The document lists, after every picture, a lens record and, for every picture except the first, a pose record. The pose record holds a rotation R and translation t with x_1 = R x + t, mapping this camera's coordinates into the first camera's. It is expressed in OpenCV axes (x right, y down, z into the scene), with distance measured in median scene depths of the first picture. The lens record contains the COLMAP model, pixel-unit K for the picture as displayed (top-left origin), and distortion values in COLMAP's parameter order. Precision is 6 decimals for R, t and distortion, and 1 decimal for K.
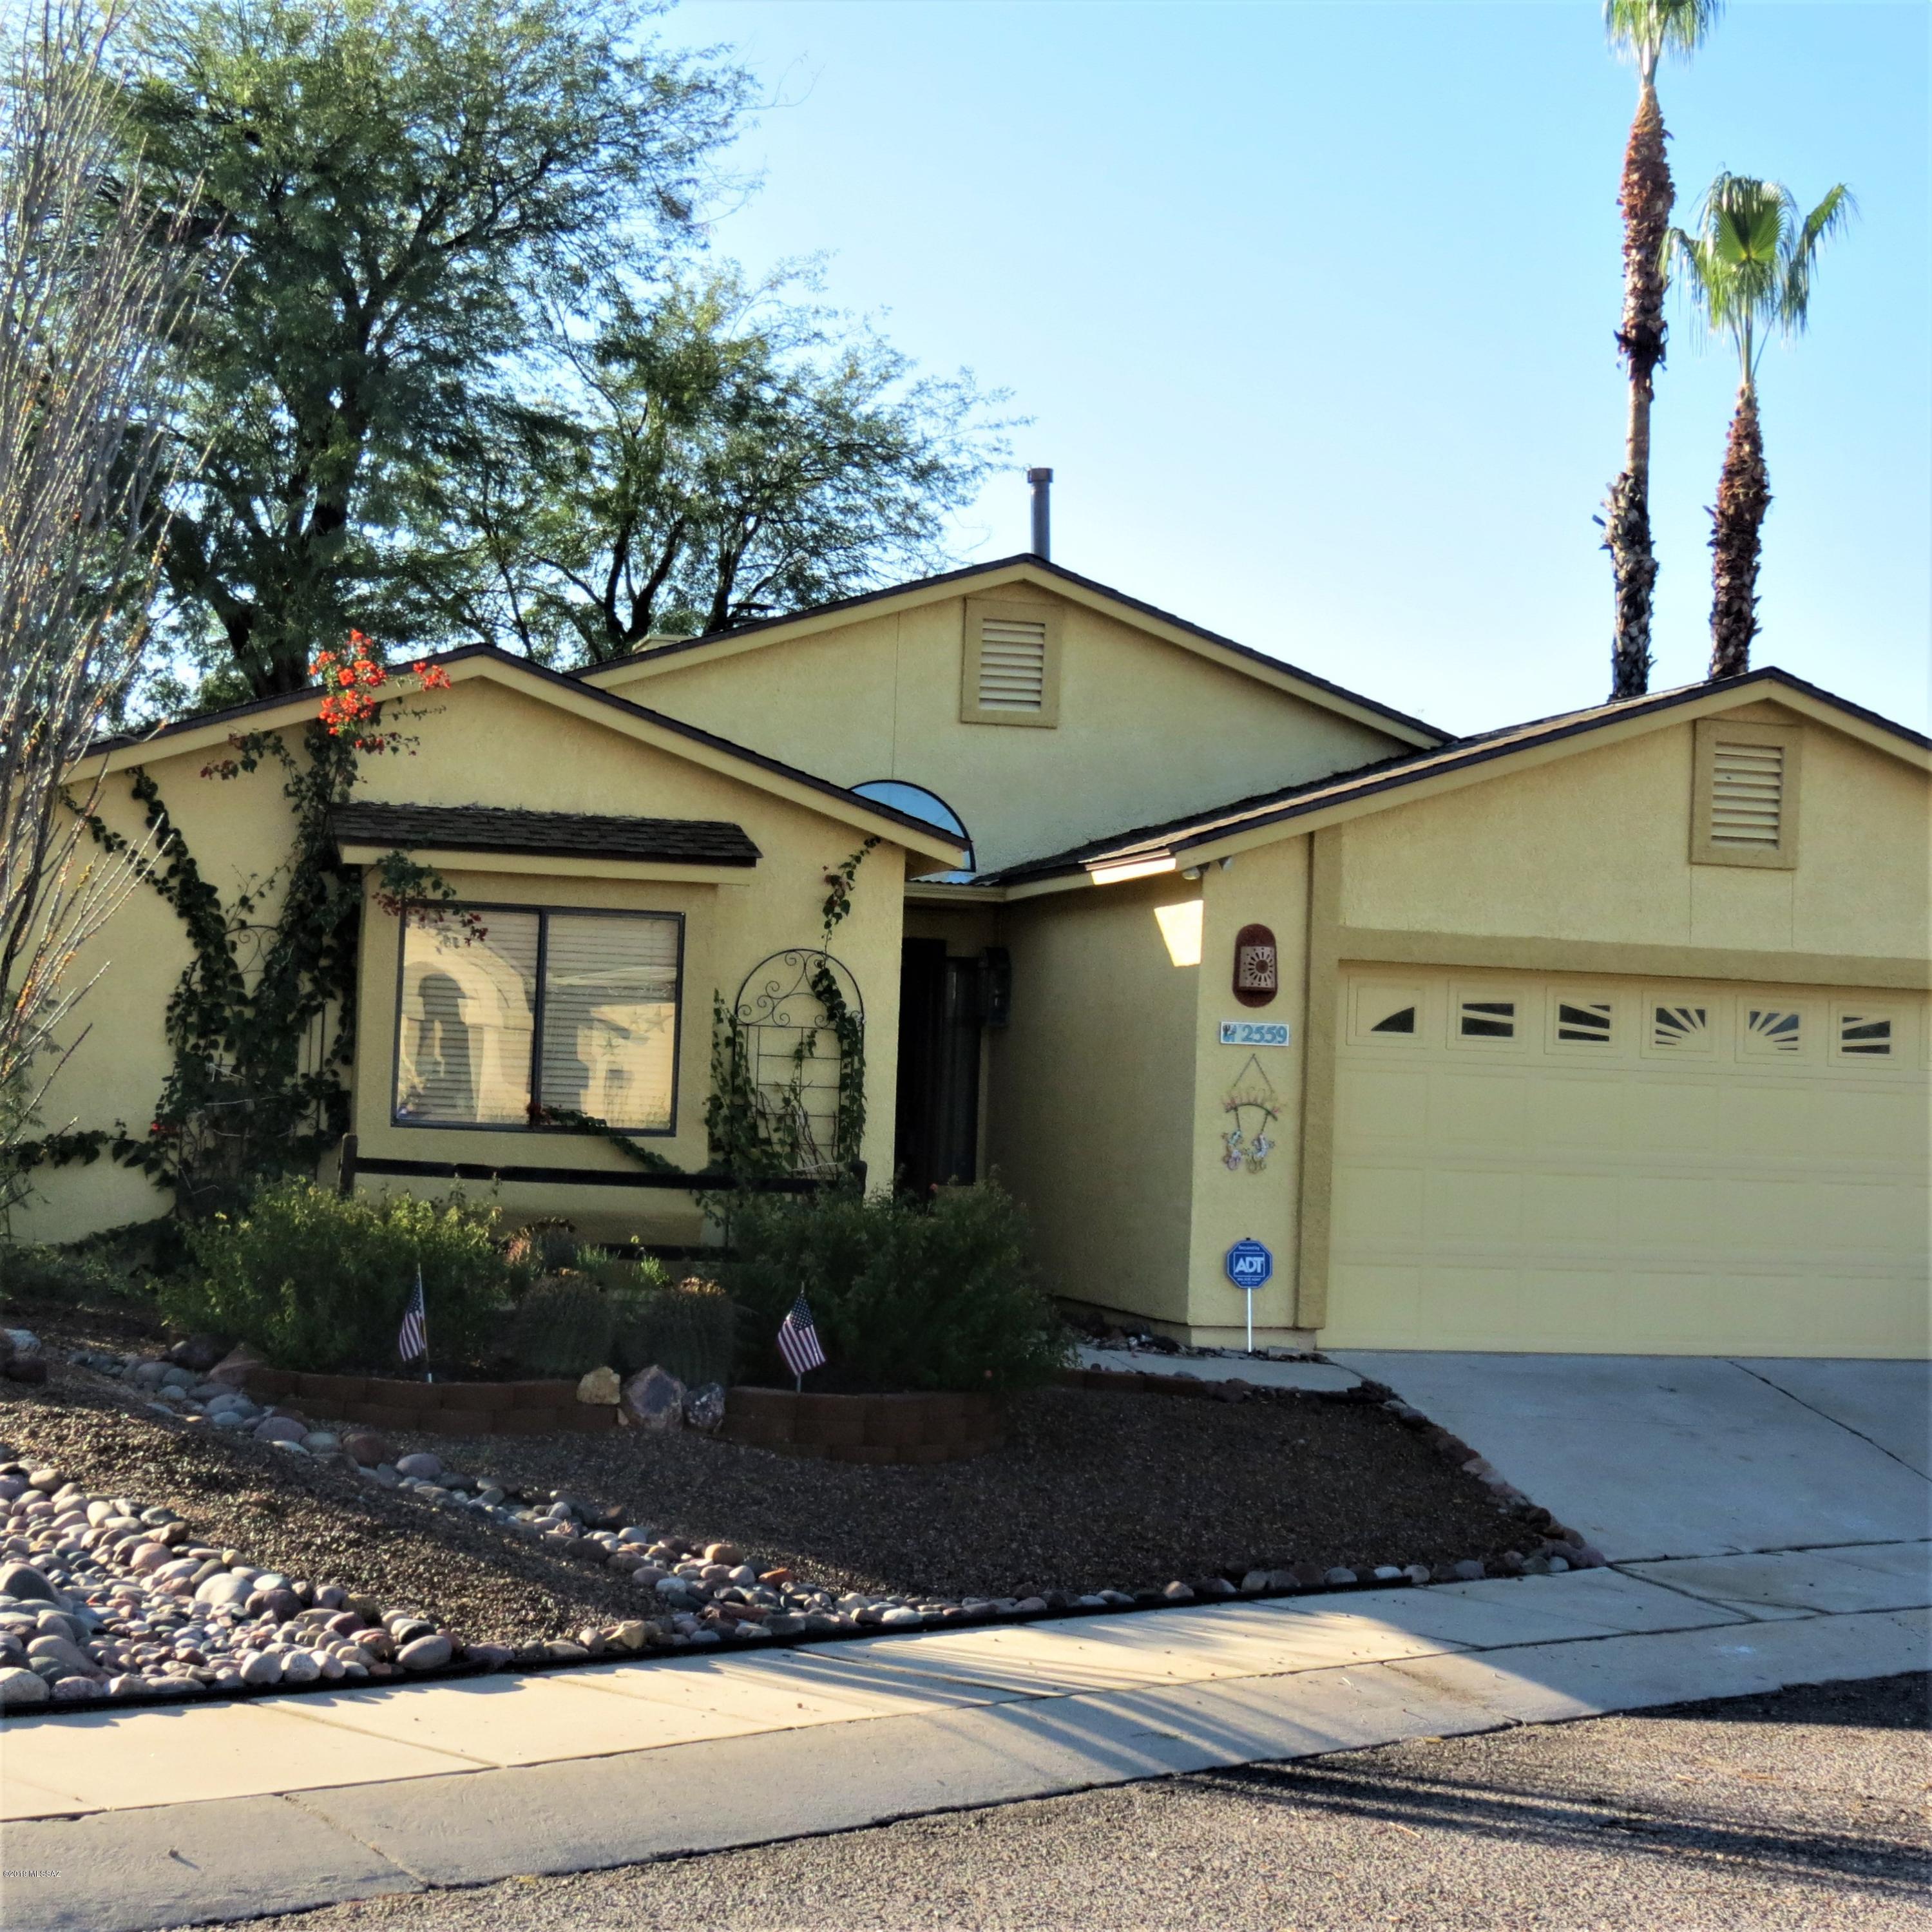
lens RADIAL K [[3425.0, 0, 1023.9], [0, 3425.0, 977.6], [0, 0, 1]] dist [-0.072530, 0.000000]
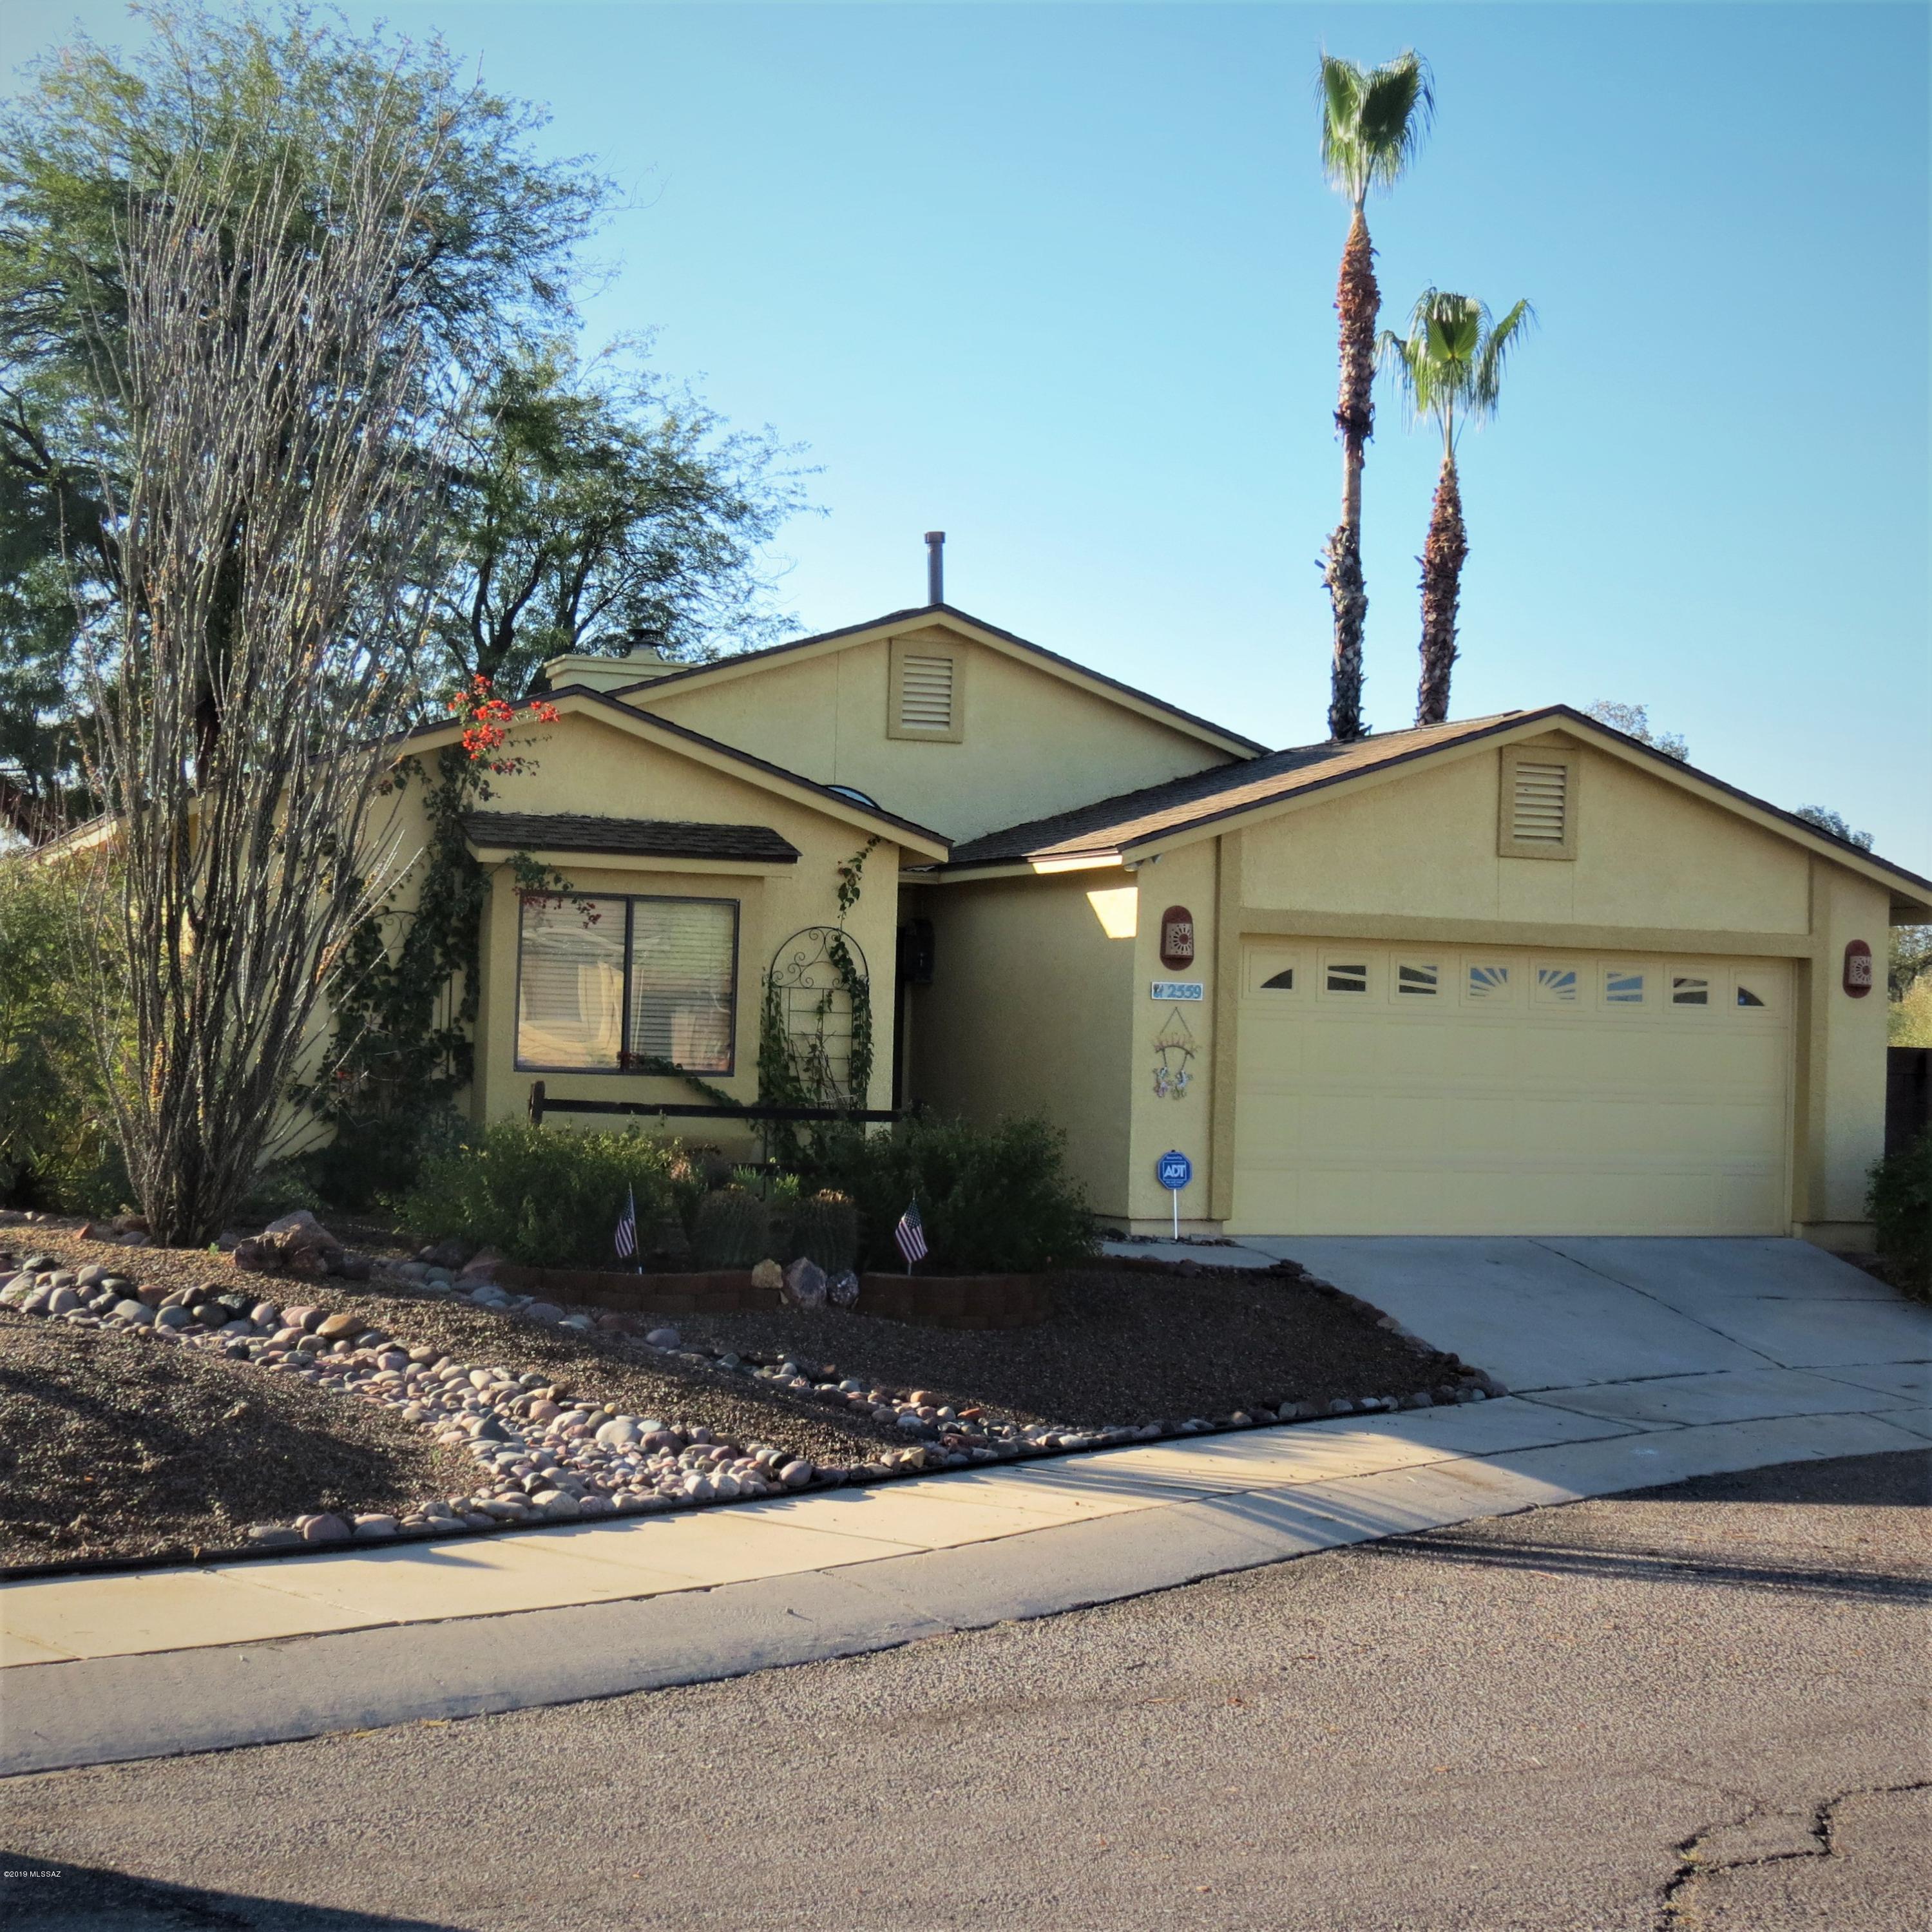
lens RADIAL K [[2989.8, 0, 965.5], [0, 2989.8, 963.9], [0, 0, 1]] dist [-0.049581, 0.000000]
pose [[0.992946, -0.006400, 0.118394, -0.144671], [0.004287, 0.999827, 0.018093, -0.014480], [-0.118489, -0.017458, 0.992802, -0.104043]]
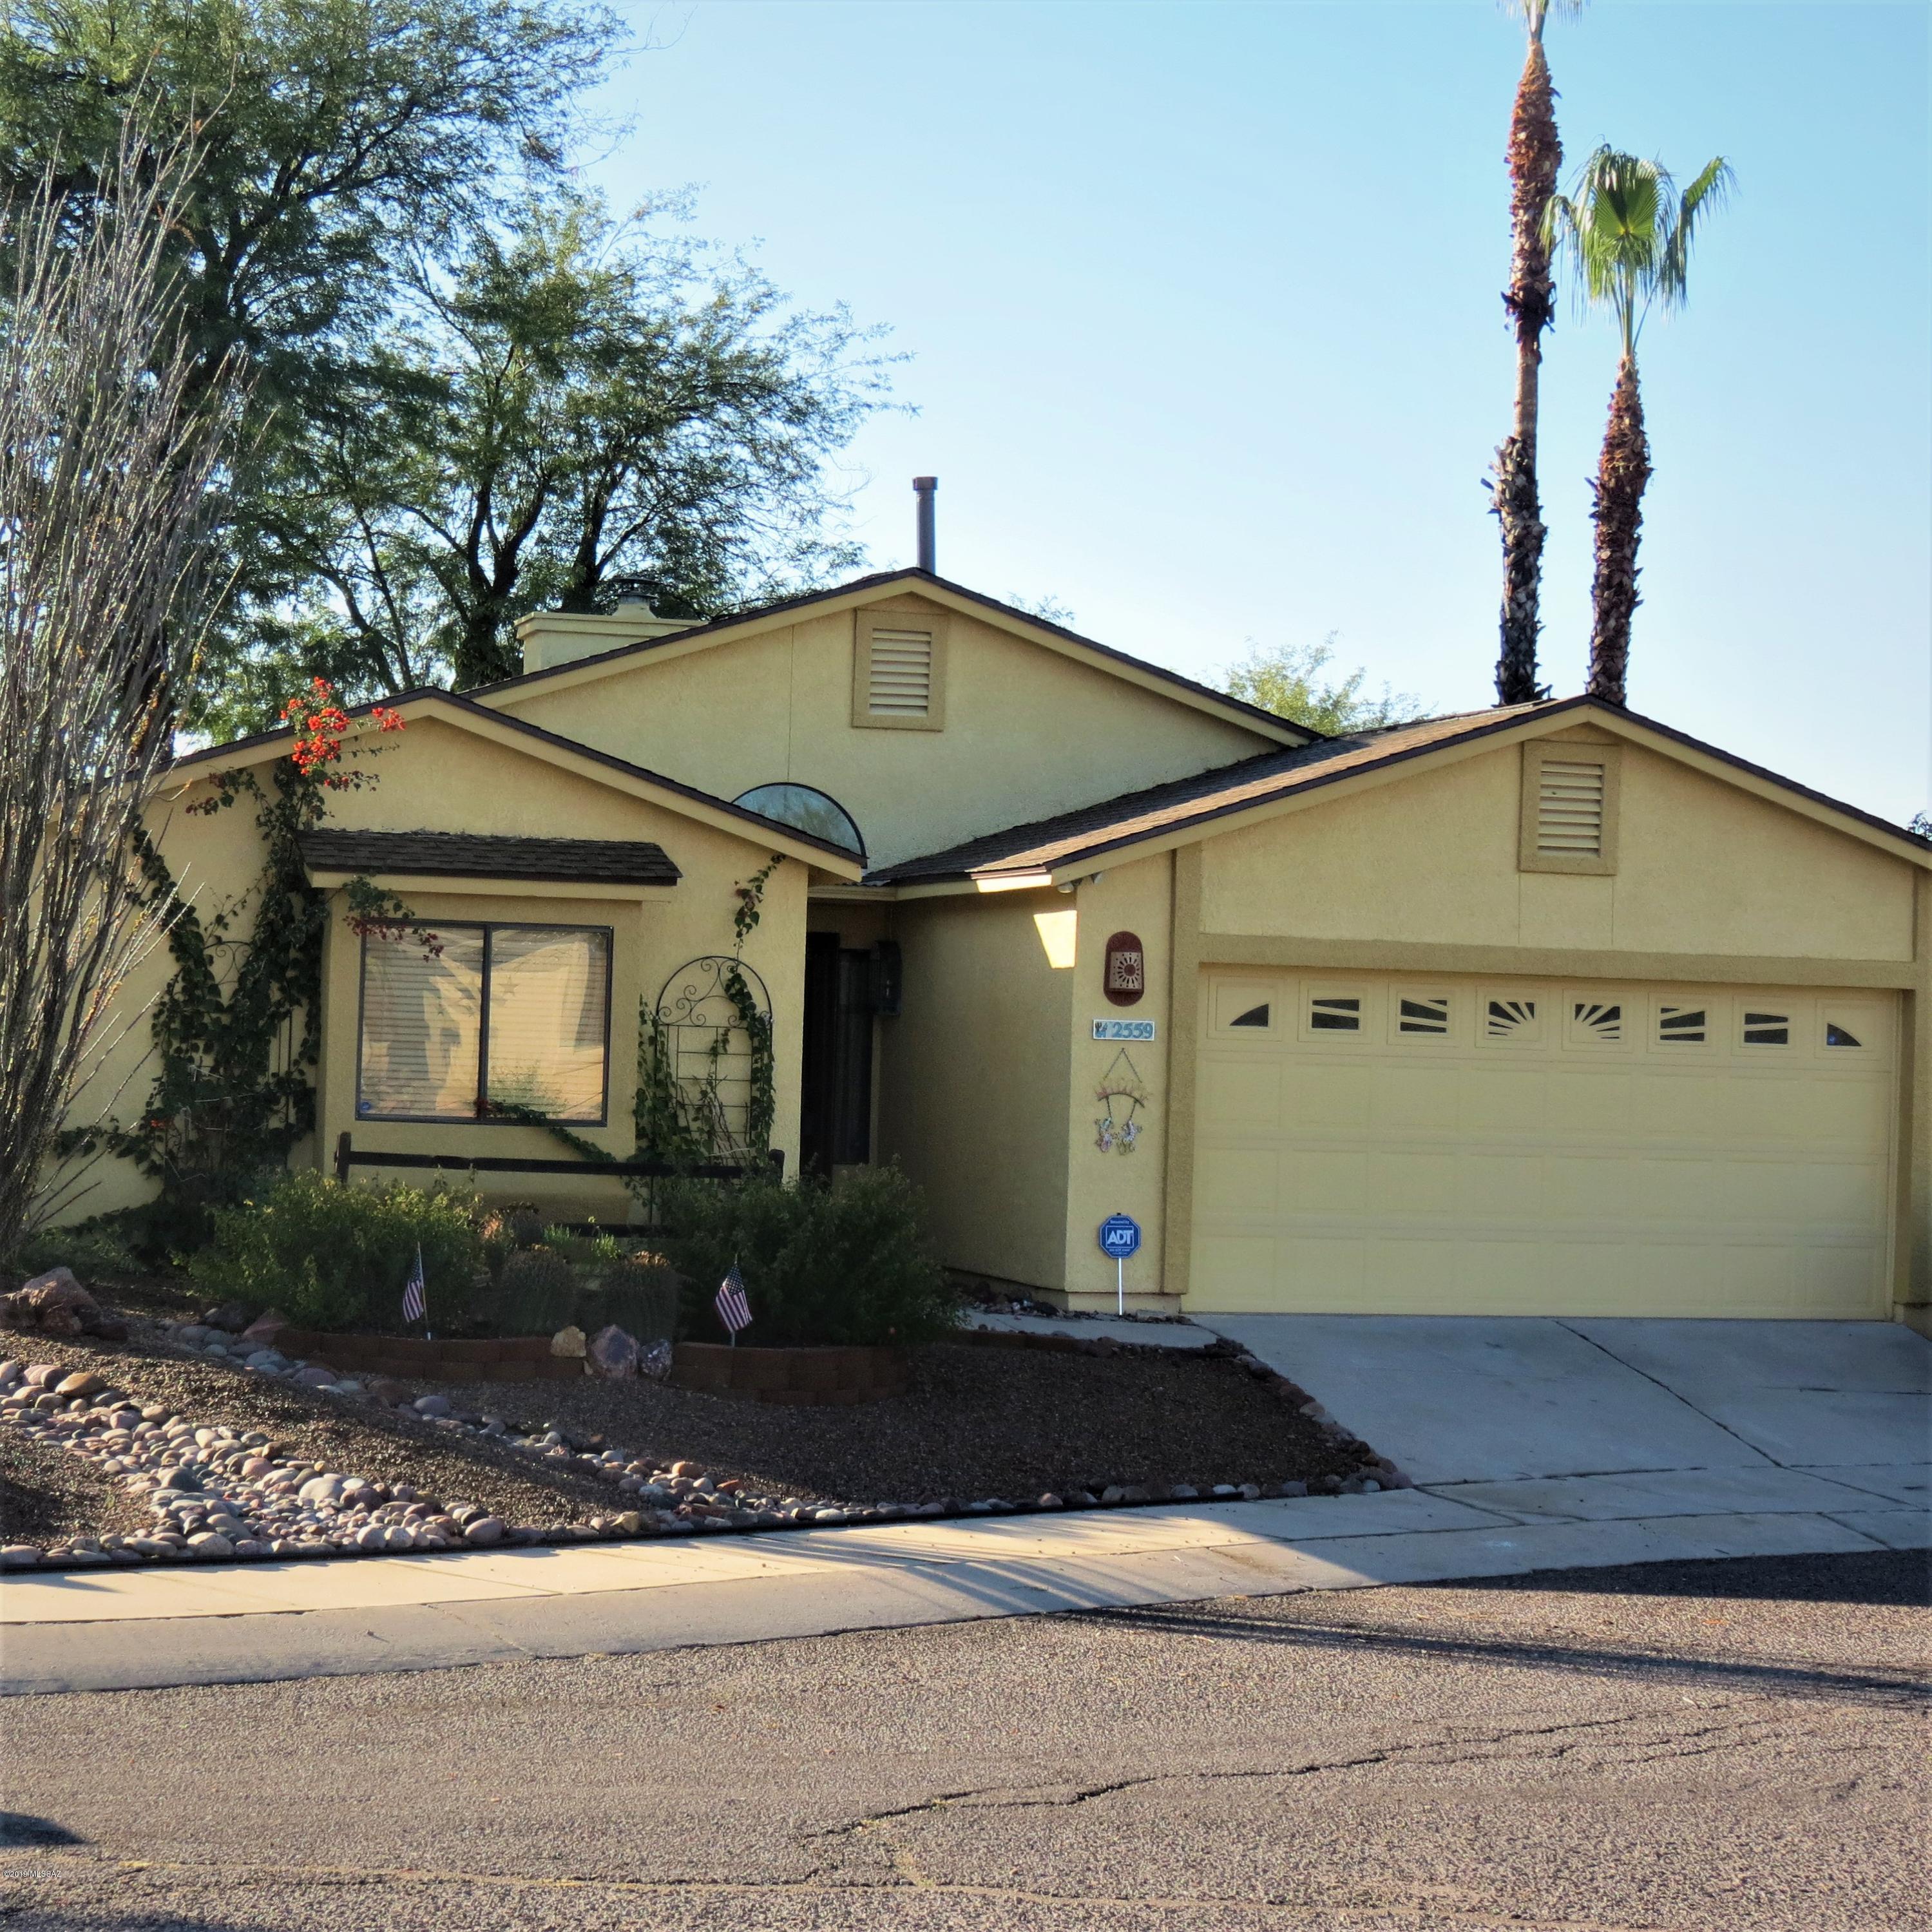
lens RADIAL K [[4313.5, 0, 961.6], [0, 4313.5, 970.3], [0, 0, 1]] dist [-0.115572, 0.000000]
pose [[0.999854, -0.006819, 0.015650, -0.007235], [0.006483, 0.999750, 0.021409, -0.033521], [-0.015792, -0.021305, 0.999648, -0.403407]]
